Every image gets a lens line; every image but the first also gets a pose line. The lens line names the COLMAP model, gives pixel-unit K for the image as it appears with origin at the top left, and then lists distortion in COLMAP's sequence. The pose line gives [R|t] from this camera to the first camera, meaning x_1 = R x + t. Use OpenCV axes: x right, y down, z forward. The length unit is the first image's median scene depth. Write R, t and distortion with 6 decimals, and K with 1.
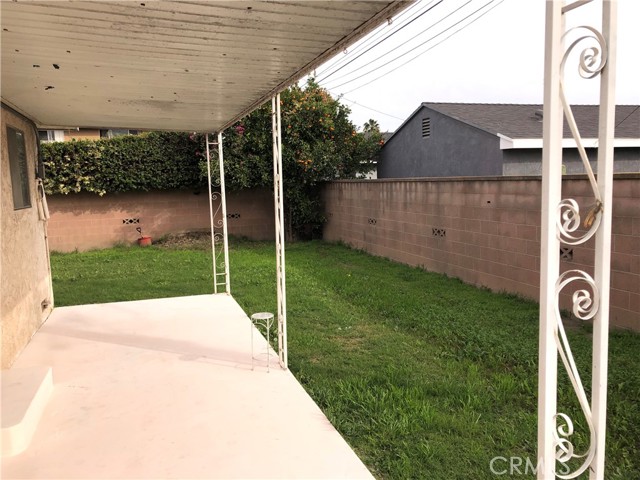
lens RADIAL K [[526.7, 0, 321.7], [0, 526.7, 238.0], [0, 0, 1]] dist [0.040005, -0.062529]
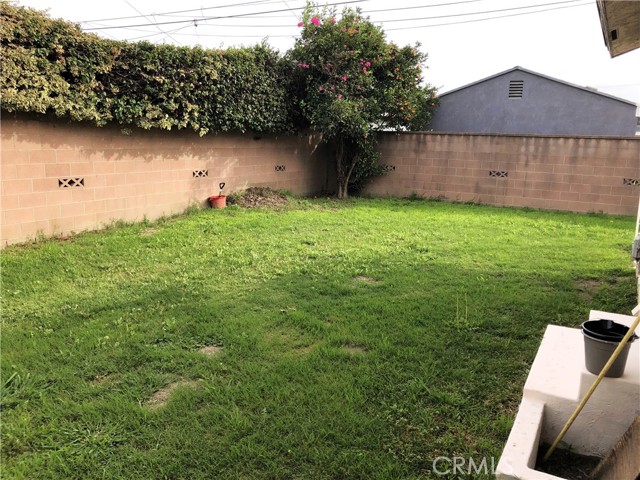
lens RADIAL K [[526.7, 0, 326.3], [0, 526.7, 241.8], [0, 0, 1]] dist [0.040005, -0.062529]
pose [[0.730917, -0.083611, 0.677325, -0.953198], [0.024069, 0.995008, 0.096854, -0.007299], [-0.682042, -0.054489, 0.729281, 0.478927]]
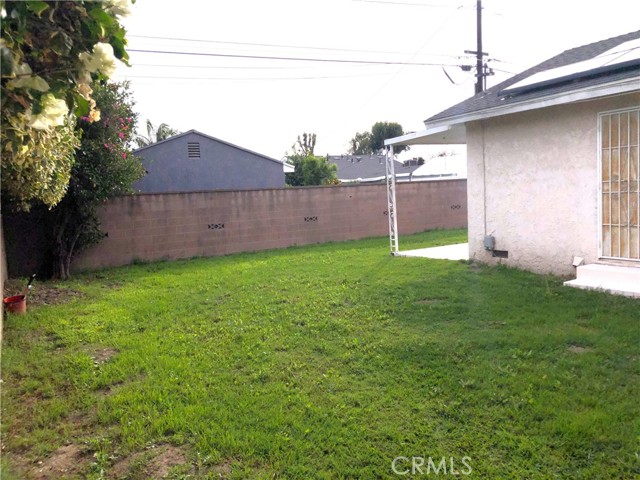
lens RADIAL K [[526.7, 0, 321.3], [0, 526.7, 243.1], [0, 0, 1]] dist [0.040005, -0.062529]
pose [[-0.203884, -0.059703, 0.977173, -1.158103], [0.161970, 0.982326, 0.093813, -0.070808], [-0.965503, 0.177400, -0.190611, 1.071349]]
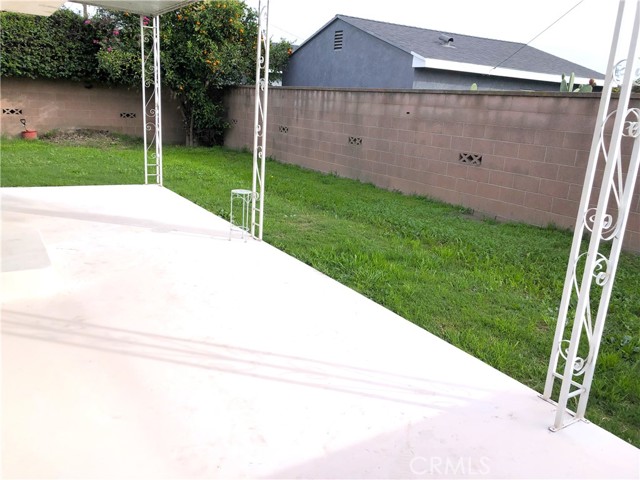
lens RADIAL K [[526.7, 0, 316.7], [0, 526.7, 238.7], [0, 0, 1]] dist [0.040005, -0.062529]
pose [[0.969637, 0.023650, 0.243403, -0.092587], [-0.059080, 0.988485, 0.139309, 0.034699], [-0.237306, -0.149459, 0.959869, -0.038511]]
